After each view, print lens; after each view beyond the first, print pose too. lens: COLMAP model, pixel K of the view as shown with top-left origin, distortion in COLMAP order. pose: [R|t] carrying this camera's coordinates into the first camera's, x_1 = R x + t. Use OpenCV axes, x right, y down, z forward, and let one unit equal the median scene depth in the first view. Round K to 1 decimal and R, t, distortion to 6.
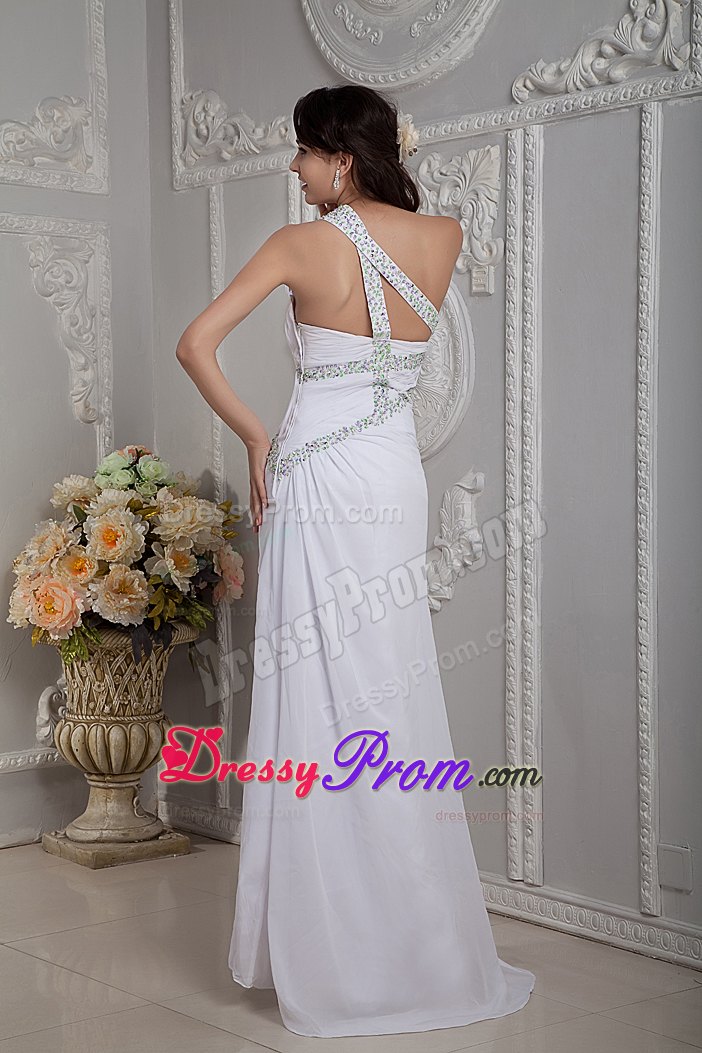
lens RADIAL K [[1992.4, 0, 351.0], [0, 1992.4, 526.5], [0, 0, 1]] dist [0.221673, 0.138197]
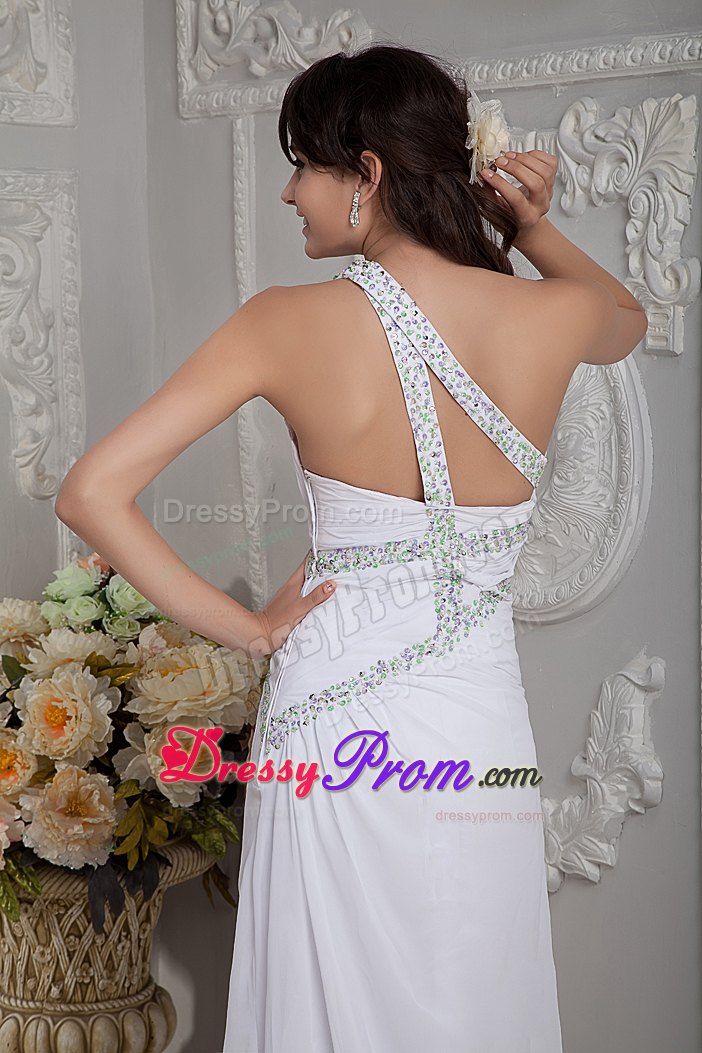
lens RADIAL K [[2667.0, 0, 346.0], [0, 2667.0, 509.3], [0, 0, 1]] dist [0.454995, -0.051020]
pose [[0.994873, 0.009548, -0.100677, 0.048264], [-0.003072, 0.997927, 0.064287, -0.109498], [0.101082, -0.063648, 0.992840, 0.201392]]
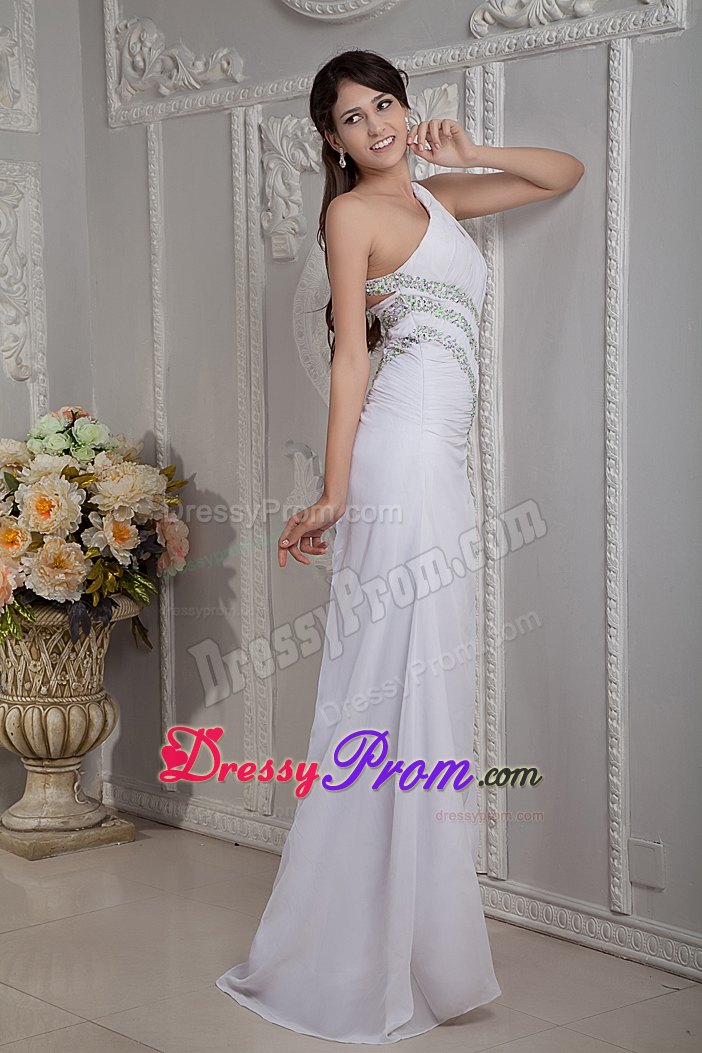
lens RADIAL K [[2071.9, 0, 351.0], [0, 2071.9, 526.5], [0, 0, 1]] dist [0.243605, 0.249650]
pose [[0.999891, -0.008564, 0.012062, 0.010592], [0.008092, 0.999220, 0.038647, -0.021827], [-0.012384, -0.038545, 0.999180, 0.028476]]
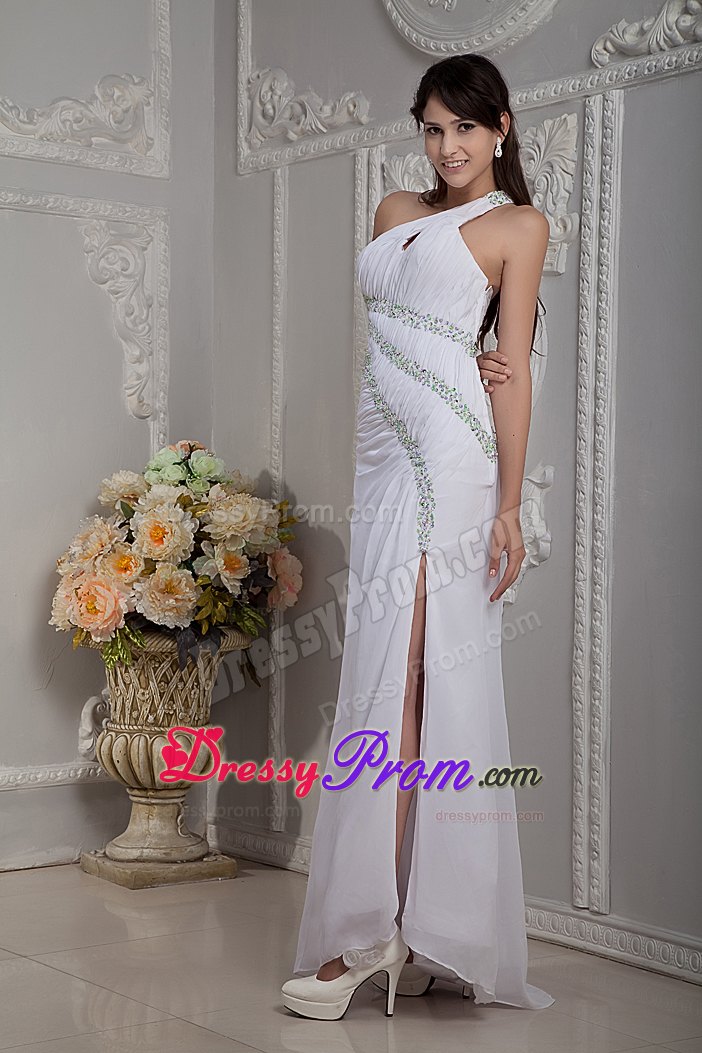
lens RADIAL K [[2071.9, 0, 351.0], [0, 2071.9, 526.5], [0, 0, 1]] dist [0.243605, 0.249650]
pose [[0.998303, 0.019663, -0.054820, 0.023757], [-0.021605, 0.999152, -0.035051, 0.033764], [0.054084, 0.036176, 0.997881, 0.029120]]
